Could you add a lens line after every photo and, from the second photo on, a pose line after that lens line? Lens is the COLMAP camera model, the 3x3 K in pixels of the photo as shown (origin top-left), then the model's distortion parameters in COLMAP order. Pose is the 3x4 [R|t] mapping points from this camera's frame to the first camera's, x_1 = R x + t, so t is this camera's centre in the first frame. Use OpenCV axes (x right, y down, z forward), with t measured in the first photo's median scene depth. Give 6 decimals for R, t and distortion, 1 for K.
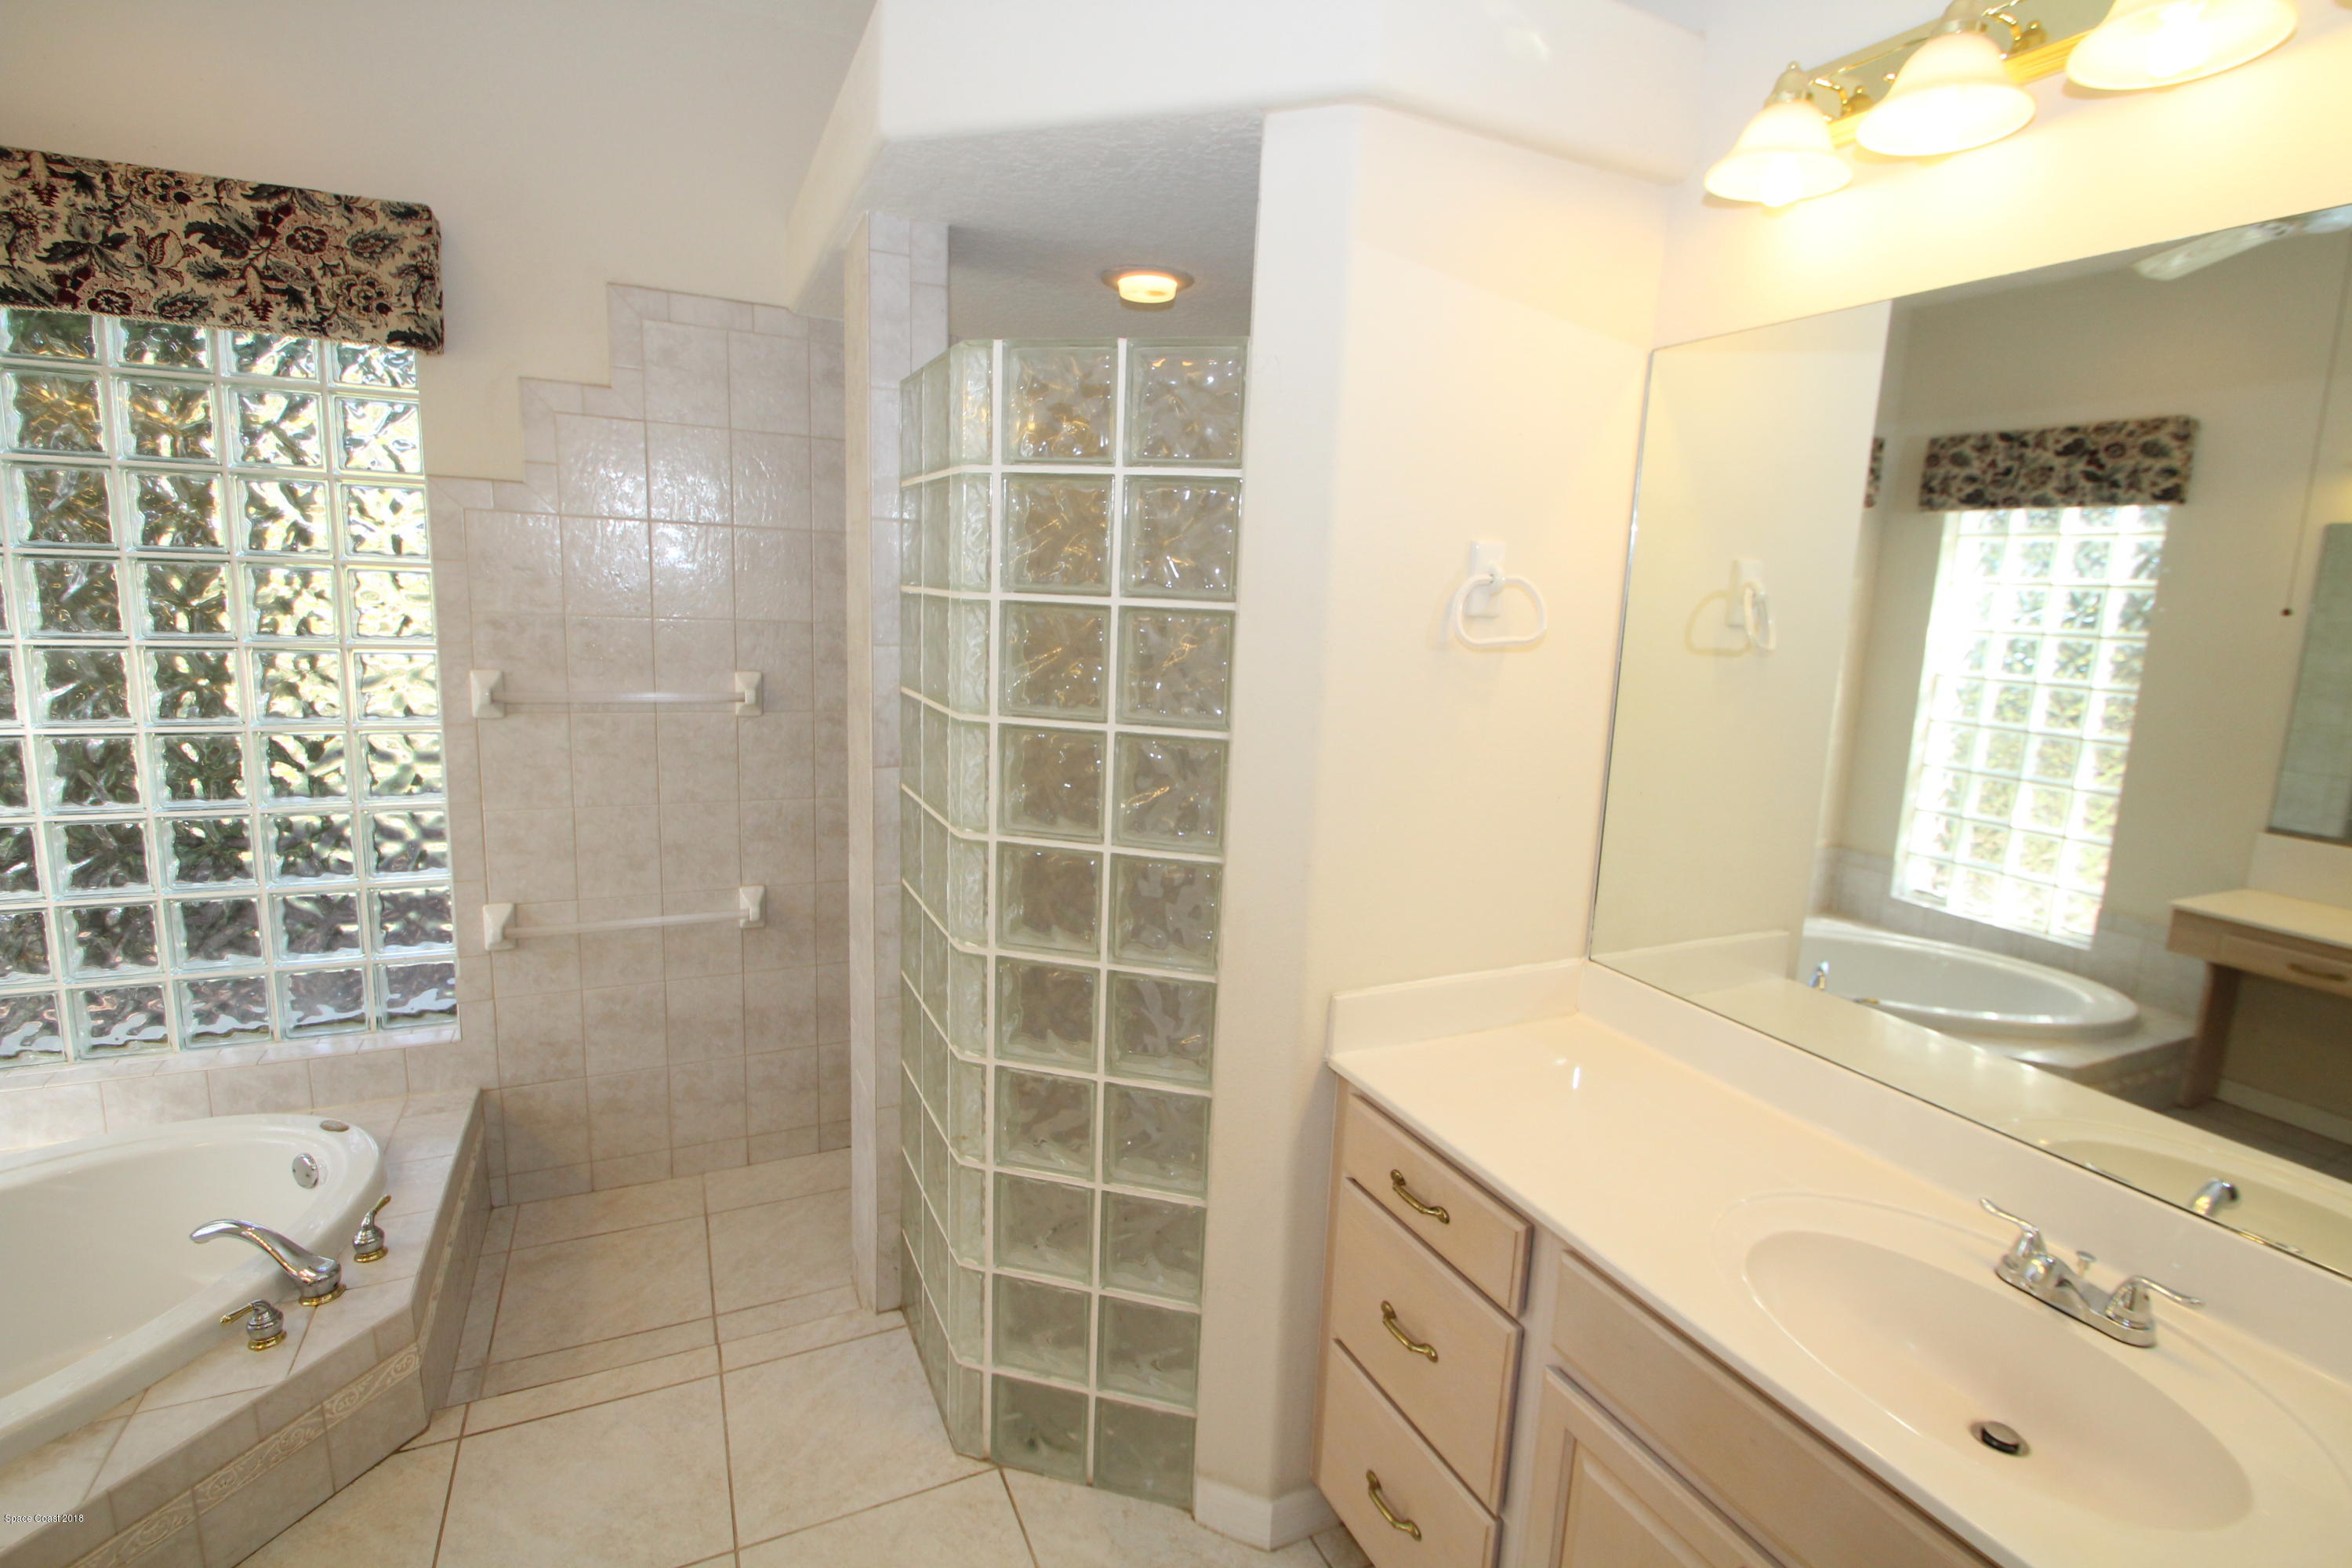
lens RADIAL K [[1090.2, 0, 1176.1], [0, 1090.2, 774.5], [0, 0, 1]] dist [0.002976, -0.011027]
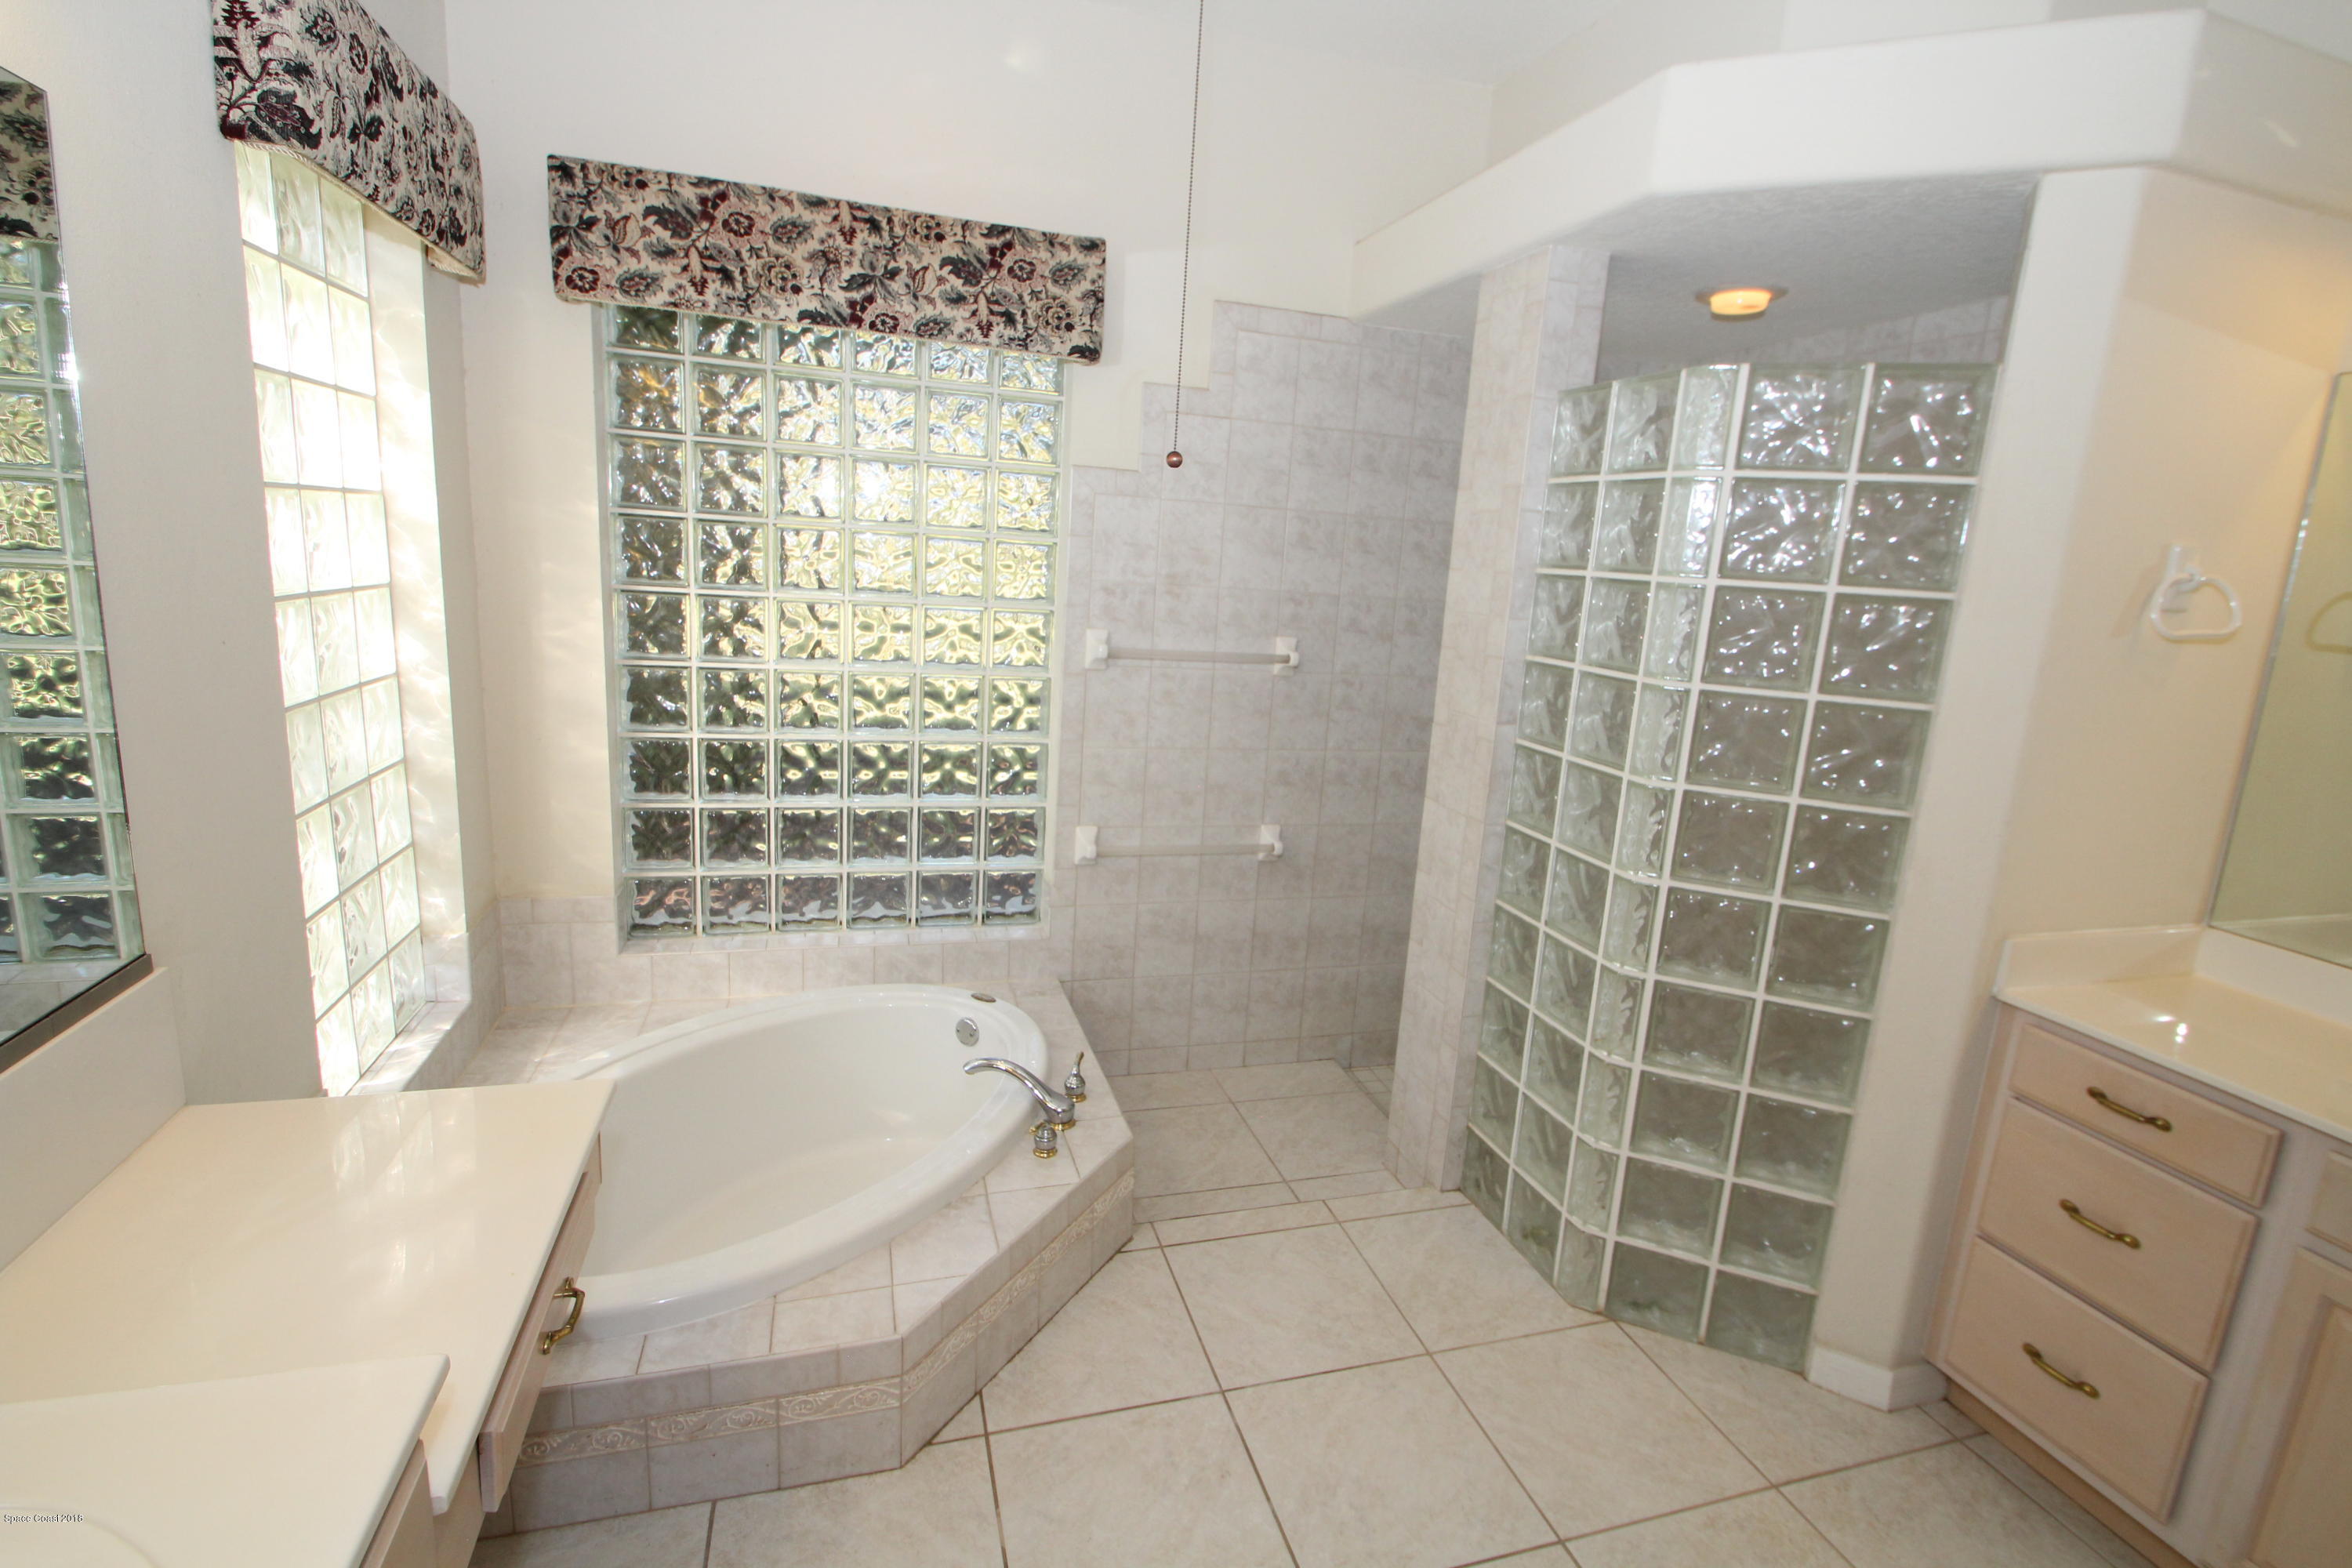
lens RADIAL K [[1090.2, 0, 1206.7], [0, 1090.2, 770.2], [0, 0, 1]] dist [0.002976, -0.011027]
pose [[0.989017, 0.051178, -0.138660, -0.360104], [-0.047753, 0.998469, 0.027918, 0.019879], [0.139876, -0.020990, 0.989946, -0.173321]]
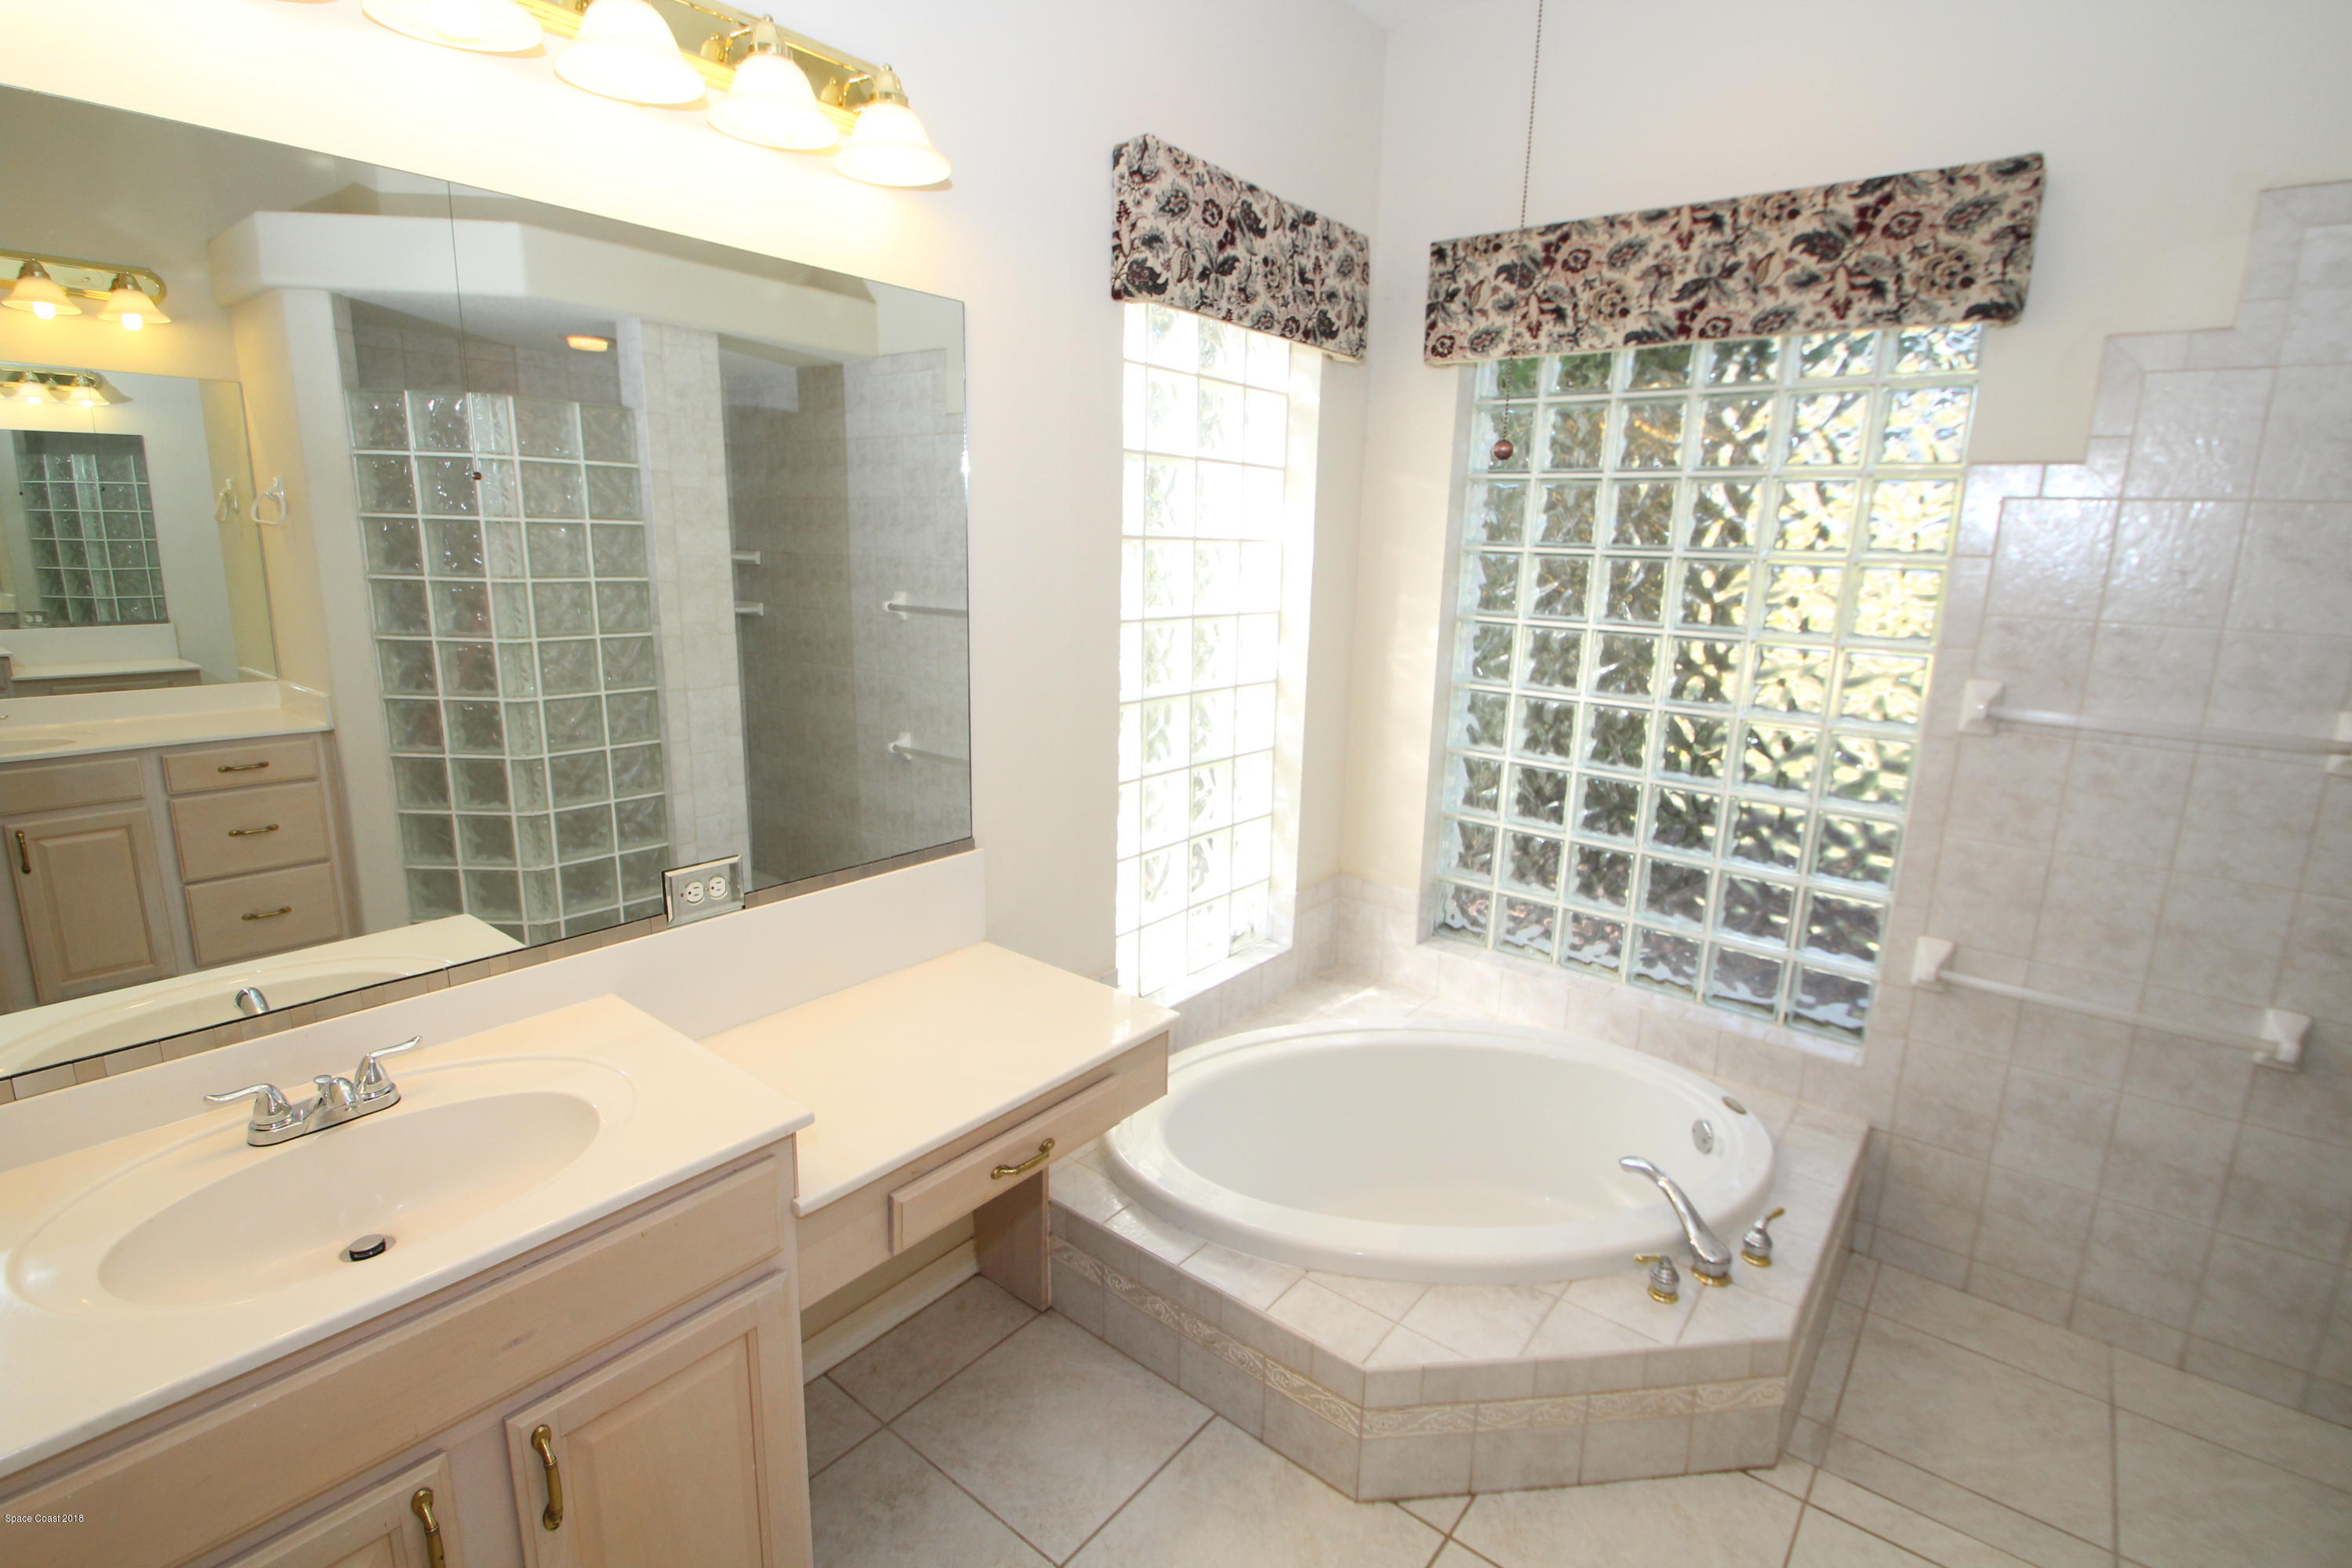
lens RADIAL K [[1090.2, 0, 1197.9], [0, 1090.2, 774.8], [0, 0, 1]] dist [0.002976, -0.011027]
pose [[0.439066, 0.161119, -0.883890, -0.128565], [-0.155760, 0.982543, 0.101728, -0.011958], [0.884850, 0.093010, 0.456497, 0.043261]]
